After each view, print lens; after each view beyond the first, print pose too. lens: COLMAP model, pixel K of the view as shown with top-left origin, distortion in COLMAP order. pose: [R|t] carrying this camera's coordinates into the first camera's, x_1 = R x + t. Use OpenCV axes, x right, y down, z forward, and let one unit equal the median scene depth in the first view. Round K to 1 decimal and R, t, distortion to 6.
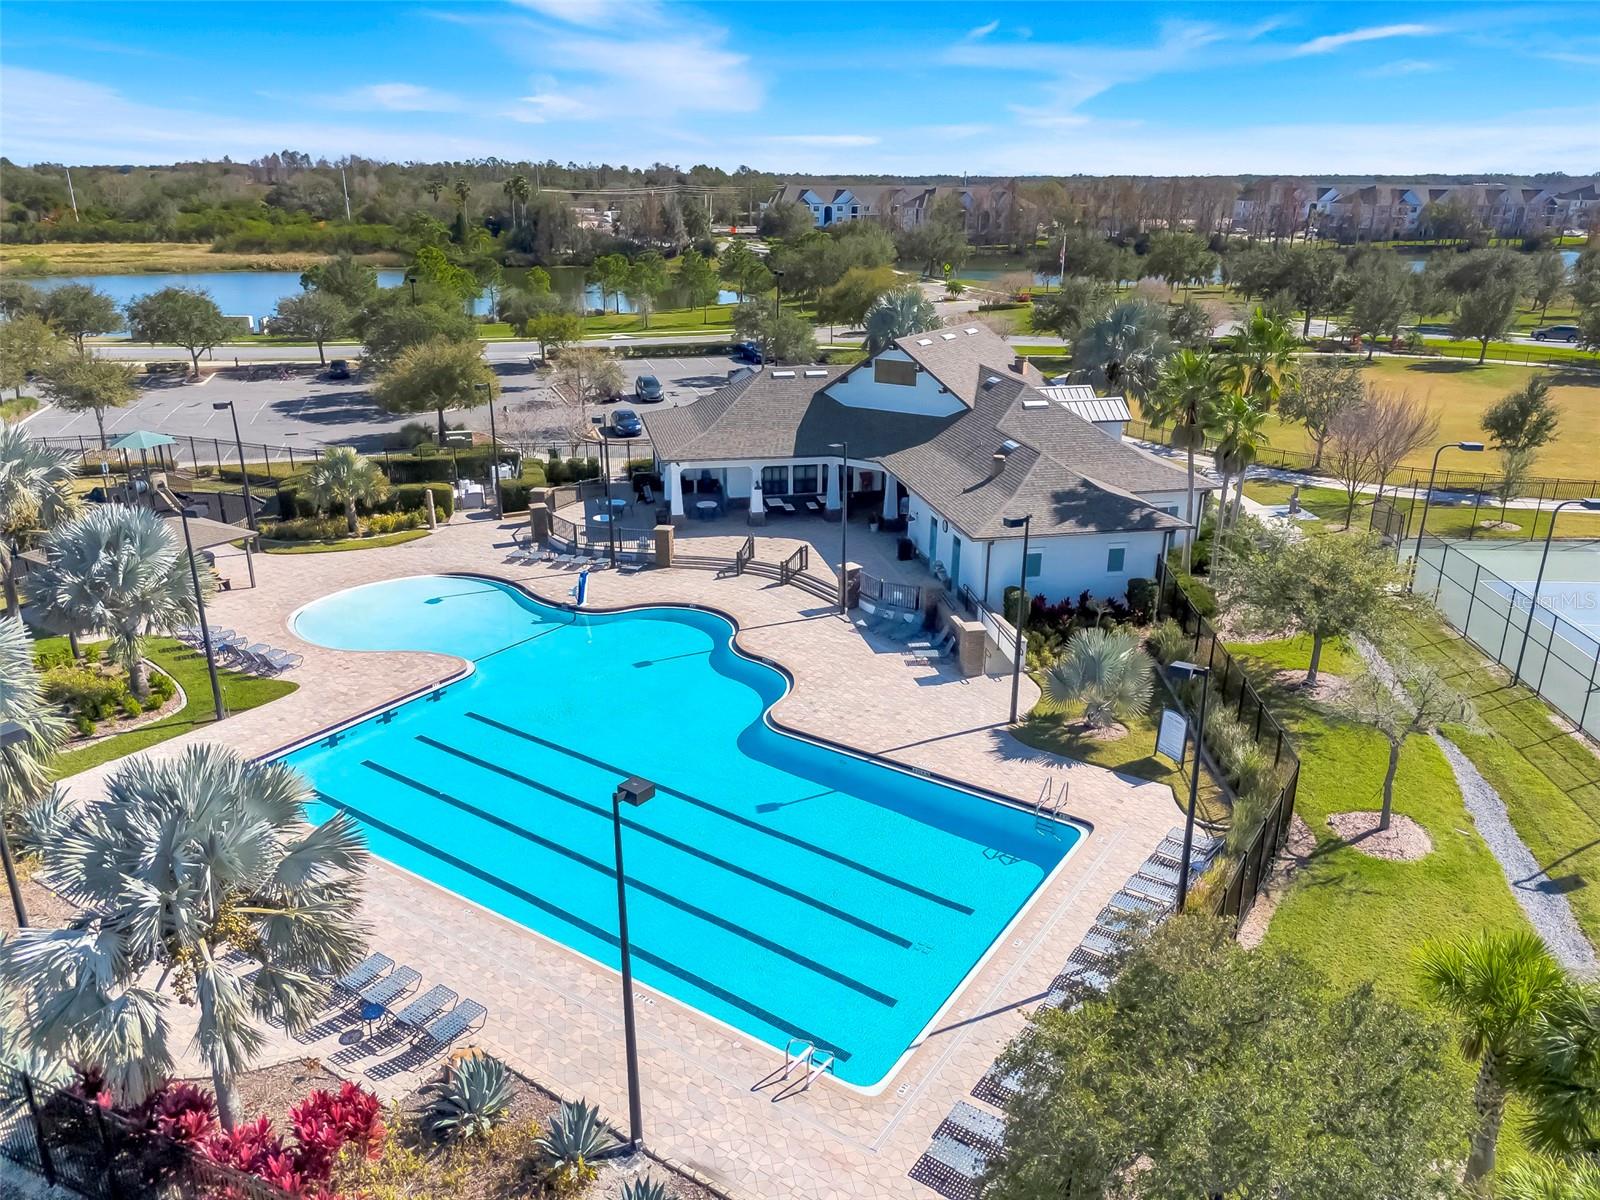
lens RADIAL K [[1190.7, 0, 800.0], [0, 1190.7, 600.0], [0, 0, 1]] dist [0.033554, -0.011432]
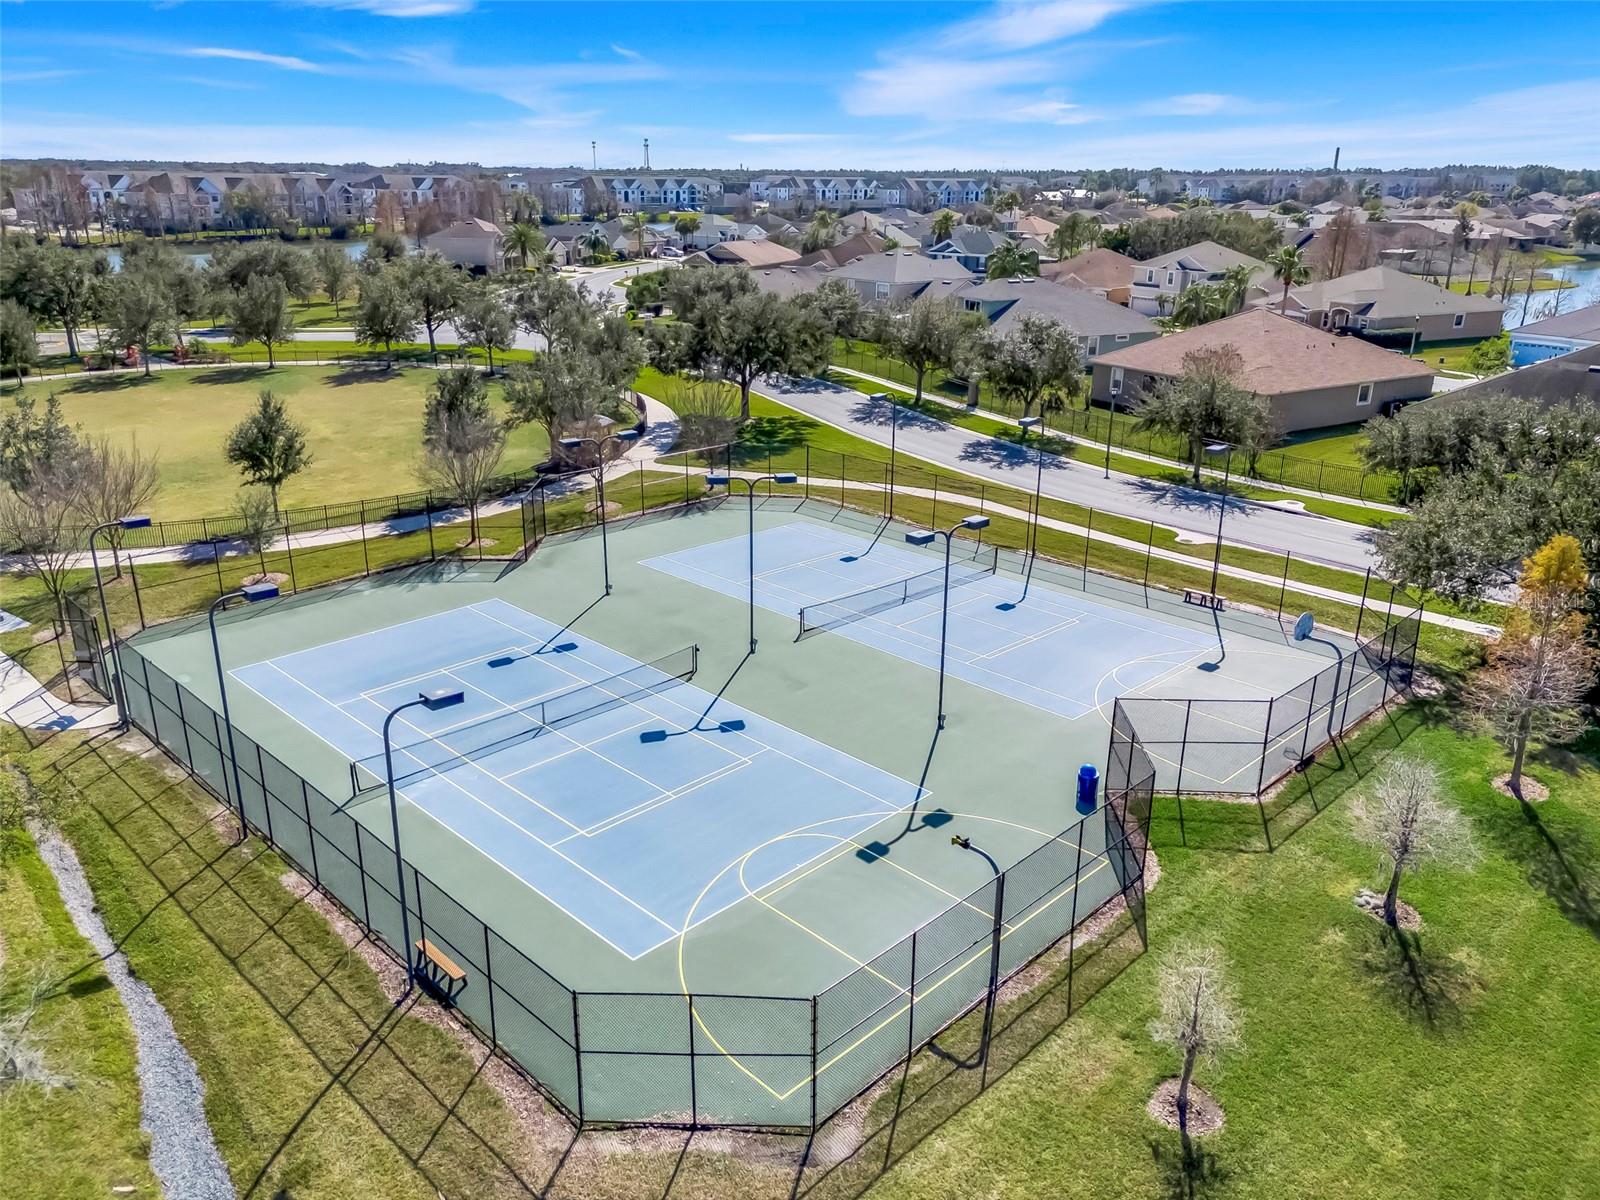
lens RADIAL K [[1190.7, 0, 800.0], [0, 1190.7, 600.0], [0, 0, 1]] dist [0.033554, -0.011432]
pose [[0.656631, -0.253711, 0.710258, 0.124827], [0.247166, 0.962105, 0.115168, -0.028373], [-0.712562, 0.099929, 0.694456, 0.081681]]
